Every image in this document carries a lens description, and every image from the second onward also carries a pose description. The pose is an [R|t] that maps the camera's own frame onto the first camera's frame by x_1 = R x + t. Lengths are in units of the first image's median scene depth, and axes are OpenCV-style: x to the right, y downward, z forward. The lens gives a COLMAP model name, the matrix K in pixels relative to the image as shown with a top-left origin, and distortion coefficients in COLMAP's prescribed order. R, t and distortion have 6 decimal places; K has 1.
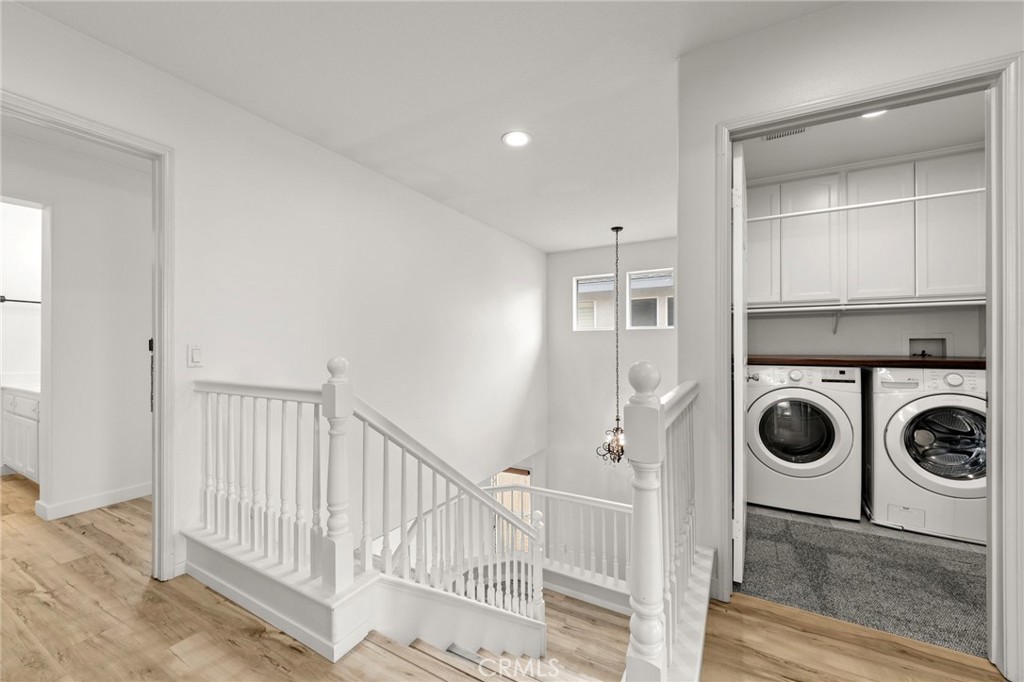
lens RADIAL K [[399.7, 0, 512.2], [0, 399.7, 344.9], [0, 0, 1]] dist [0.007915, -0.003837]
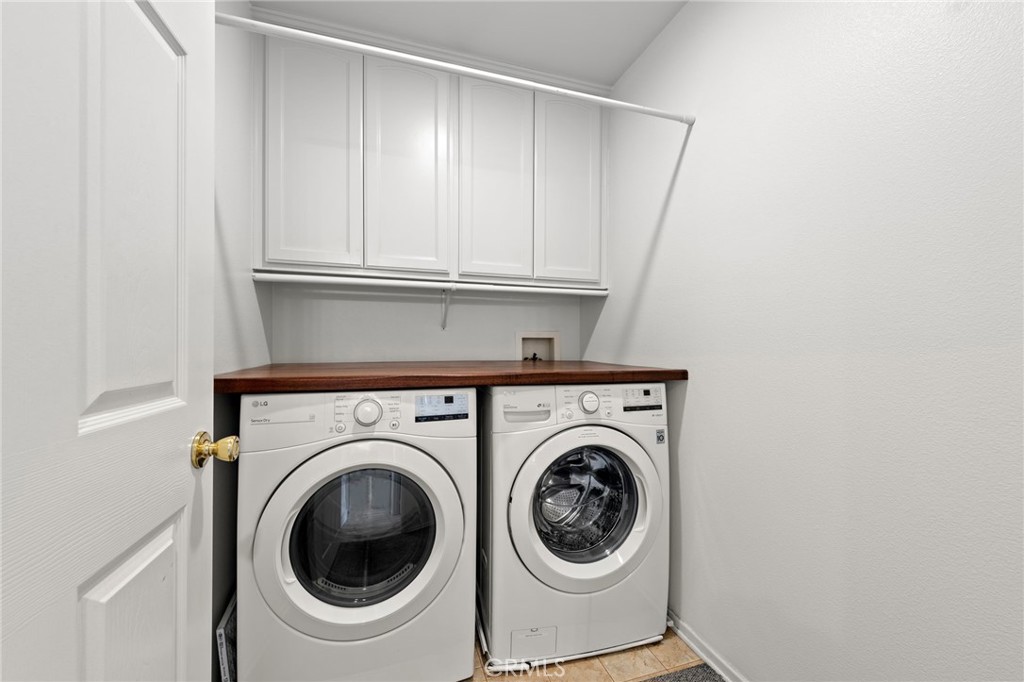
lens RADIAL K [[399.7, 0, 511.0], [0, 399.7, 344.1], [0, 0, 1]] dist [0.007915, -0.003837]
pose [[0.683160, 0.005409, 0.730249, 0.494000], [-0.002372, 0.999984, -0.005189, 0.000499], [-0.730265, 0.001813, 0.683161, 0.581572]]
